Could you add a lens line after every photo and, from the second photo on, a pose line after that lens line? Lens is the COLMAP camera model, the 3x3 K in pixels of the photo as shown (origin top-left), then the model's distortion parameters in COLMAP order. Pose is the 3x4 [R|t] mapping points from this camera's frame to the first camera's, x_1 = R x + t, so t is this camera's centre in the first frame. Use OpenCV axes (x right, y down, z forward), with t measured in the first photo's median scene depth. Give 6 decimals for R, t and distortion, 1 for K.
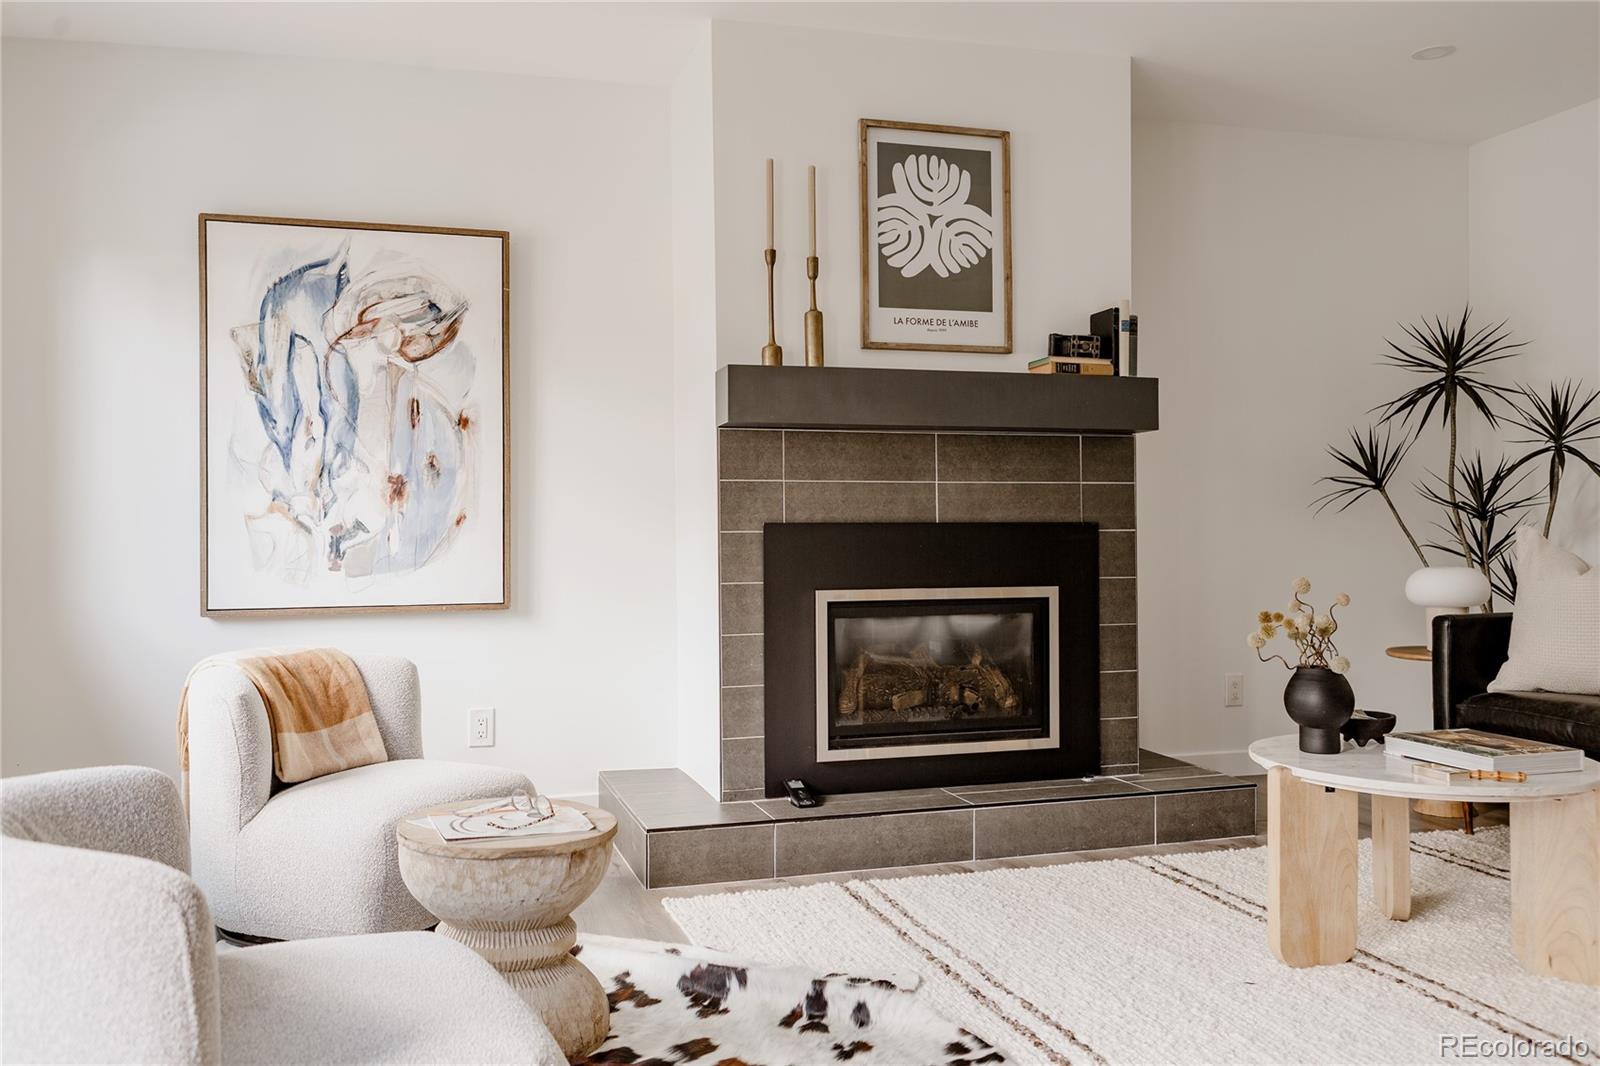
lens RADIAL K [[1268.6, 0, 799.9], [0, 1268.6, 557.2], [0, 0, 1]] dist [0.002889, 0.003177]
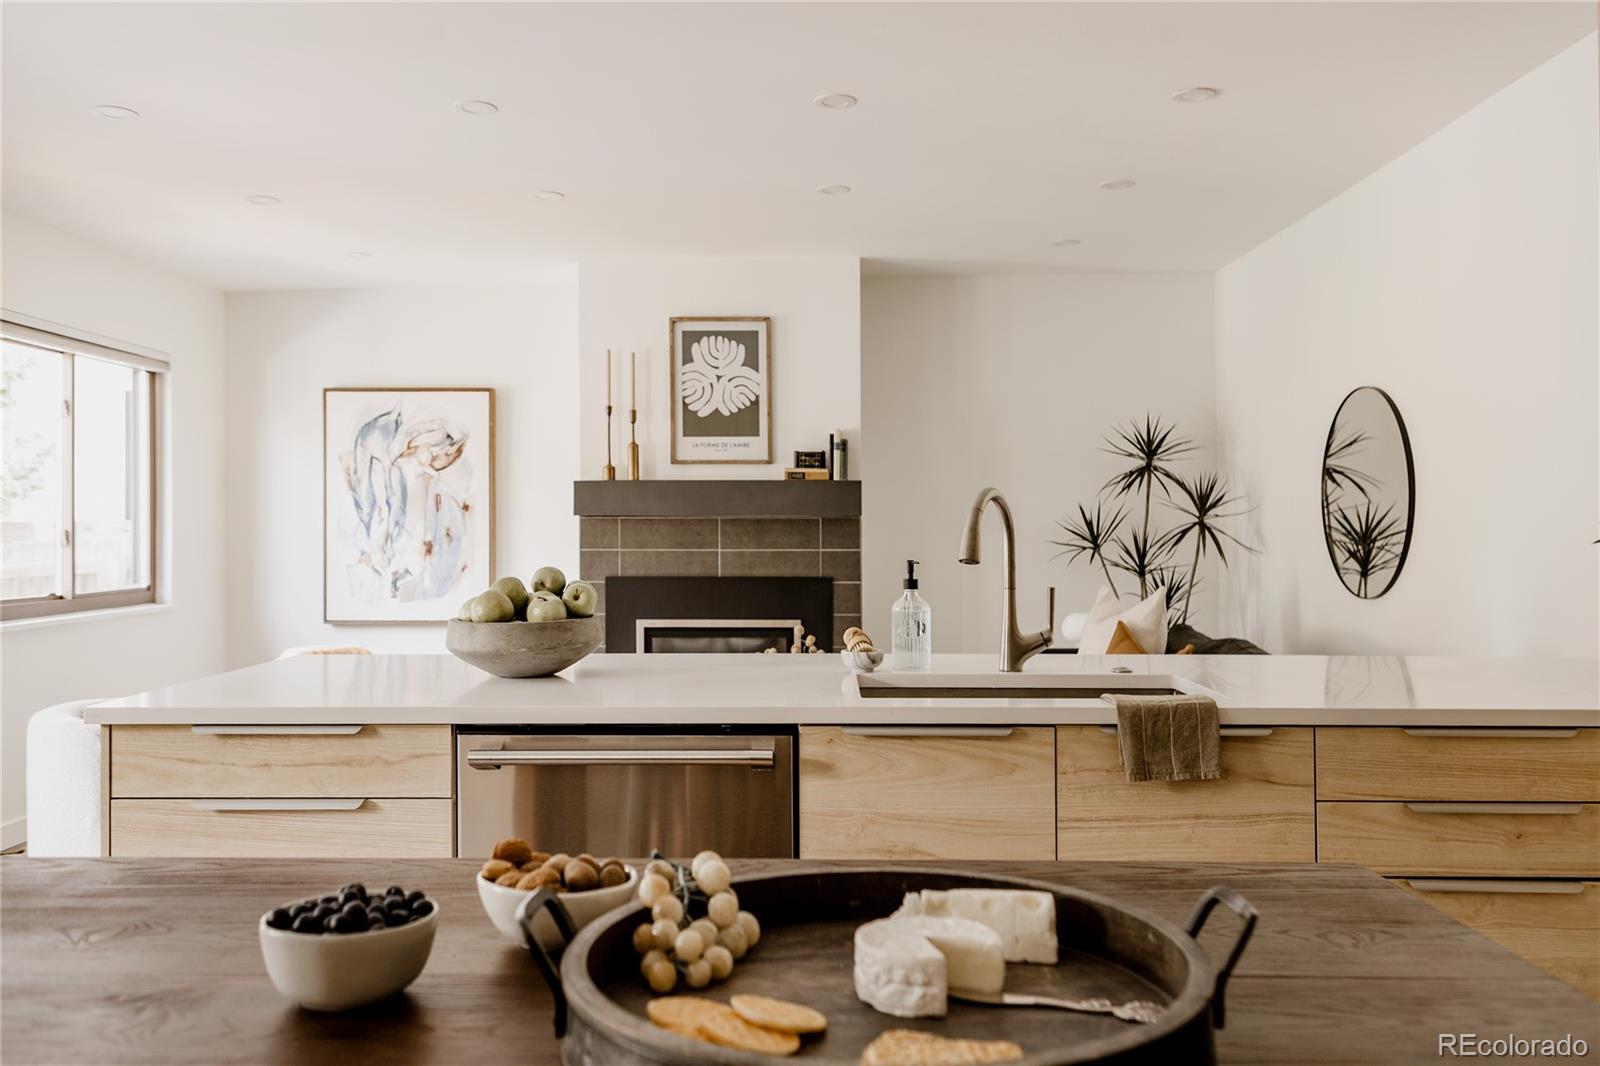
lens RADIAL K [[1359.9, 0, 800.0], [0, 1359.9, 533.0], [0, 0, 1]] dist [0.010870, 0.009159]
pose [[0.942145, 0.006423, -0.335145, 0.740138], [-0.005336, 0.999977, 0.004165, -0.086326], [0.335164, -0.002136, 0.942157, -0.505078]]
